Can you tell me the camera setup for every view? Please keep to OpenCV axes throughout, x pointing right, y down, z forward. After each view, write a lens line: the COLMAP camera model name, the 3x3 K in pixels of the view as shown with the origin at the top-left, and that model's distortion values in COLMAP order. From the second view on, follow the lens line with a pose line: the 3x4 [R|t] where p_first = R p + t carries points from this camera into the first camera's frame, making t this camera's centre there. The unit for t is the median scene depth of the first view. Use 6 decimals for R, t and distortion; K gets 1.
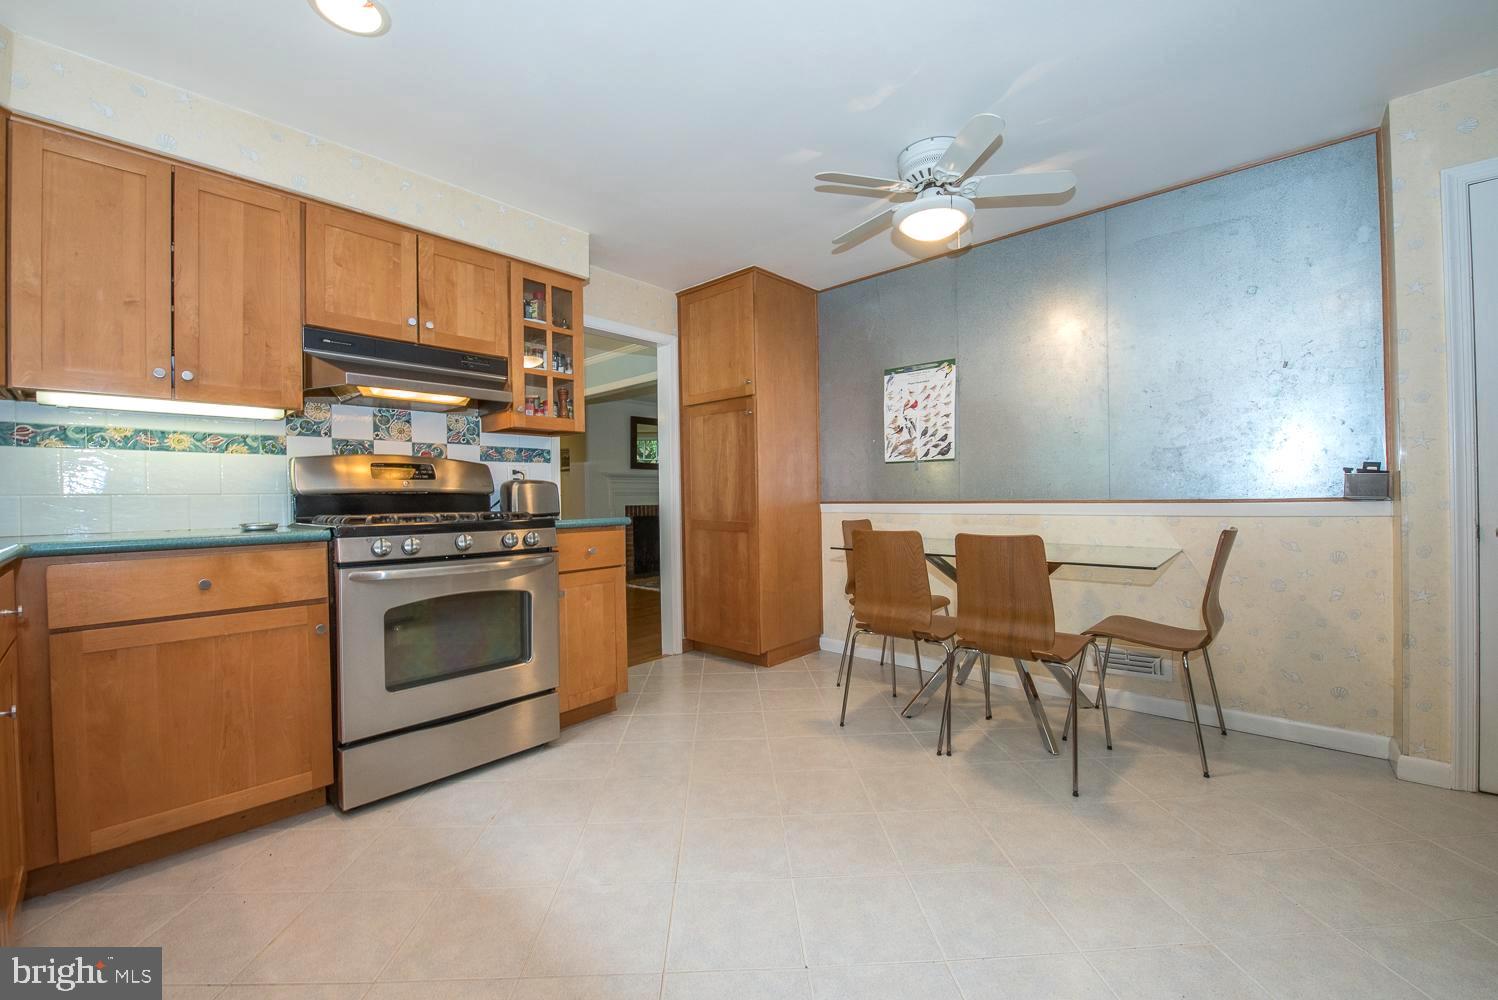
lens RADIAL K [[594.3, 0, 747.2], [0, 594.3, 496.5], [0, 0, 1]] dist [-0.022248, -0.001400]
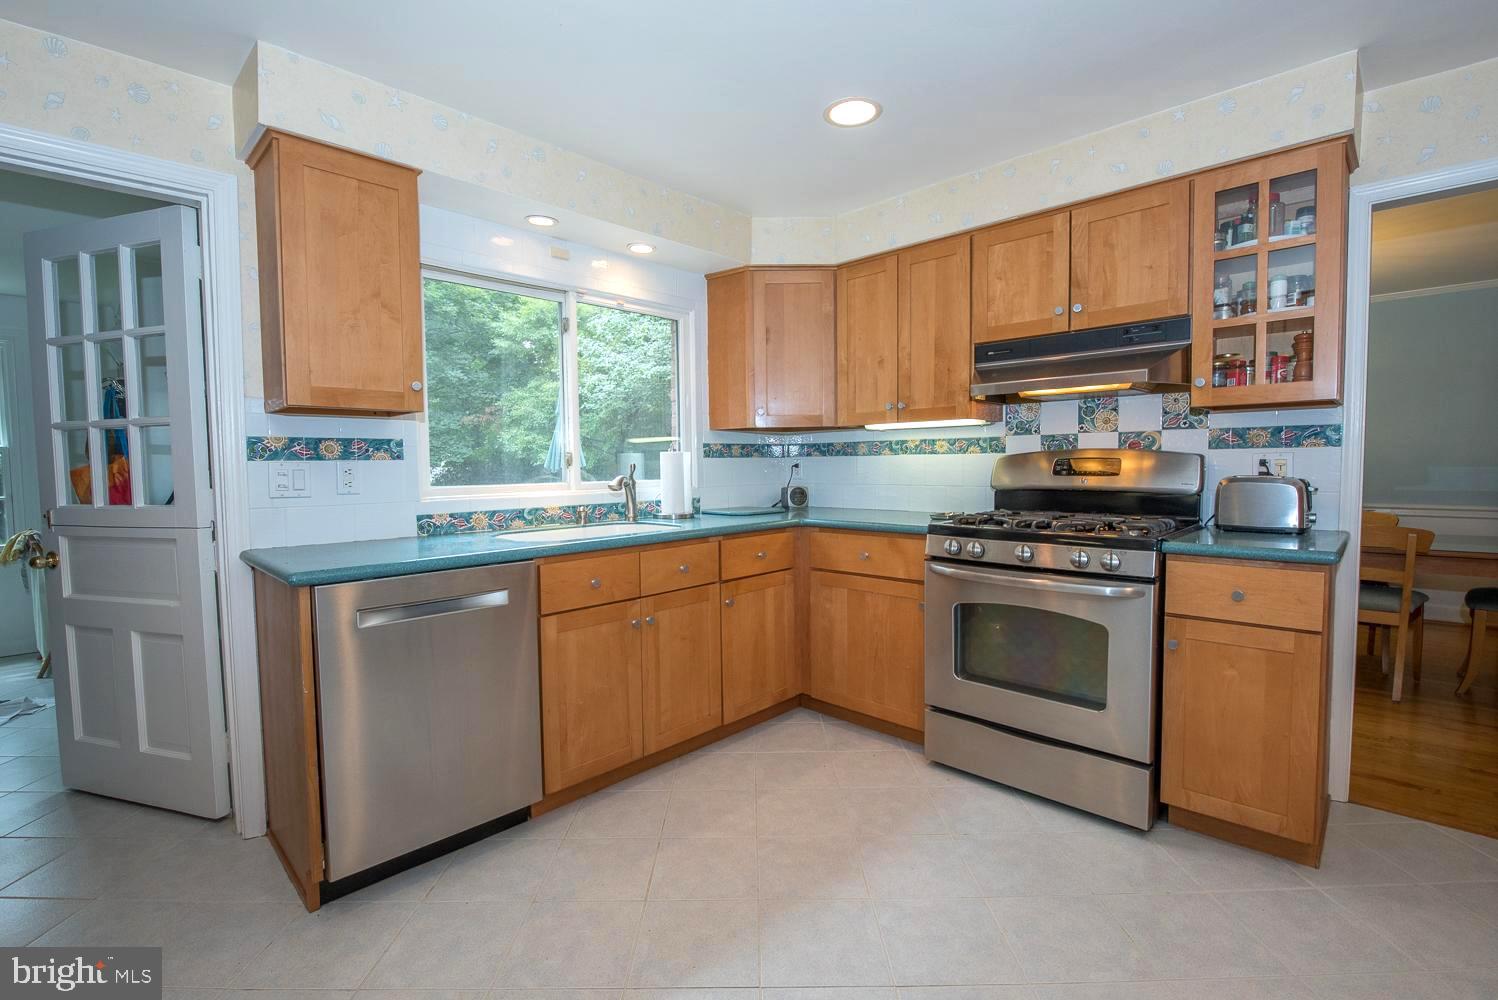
lens RADIAL K [[665.6, 0, 753.0], [0, 665.6, 496.4], [0, 0, 1]] dist [0.003794, 0.000305]
pose [[-0.020625, 0.065286, -0.997653, 0.532656], [0.011964, 0.997810, 0.065049, -0.078175], [0.999716, -0.010594, -0.021361, 0.545334]]
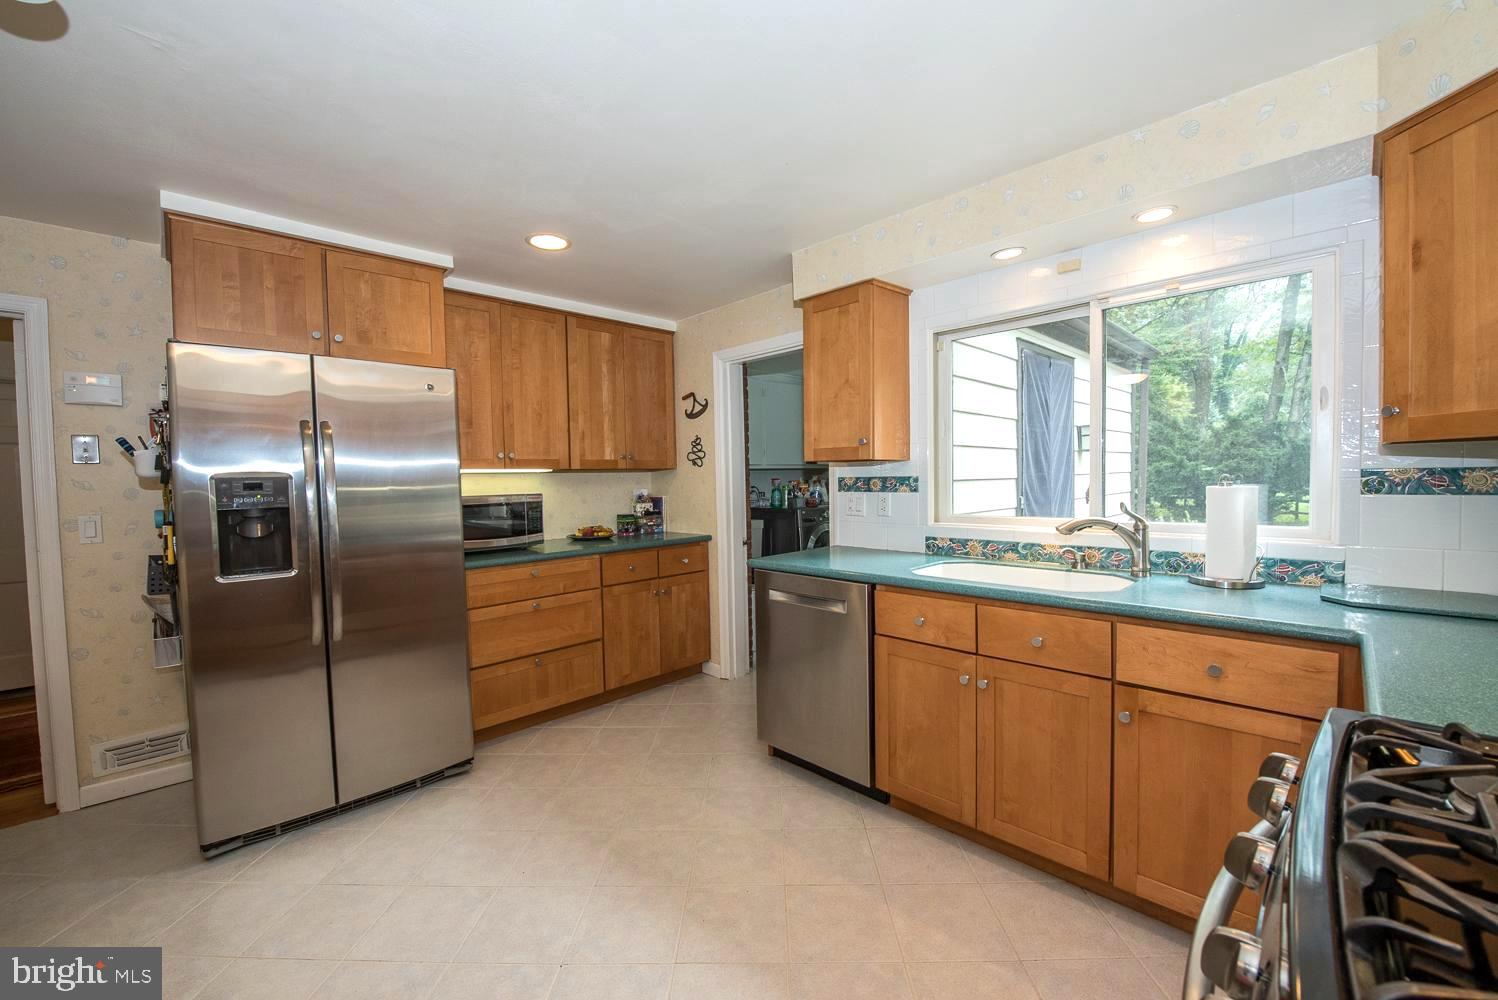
lens RADIAL K [[594.3, 0, 754.3], [0, 594.3, 500.4], [0, 0, 1]] dist [-0.022248, -0.001400]
pose [[-0.998956, 0.031043, 0.033520, -0.207345], [0.032387, 0.998661, 0.040341, -0.116151], [-0.032223, 0.041385, -0.998624, 1.175896]]
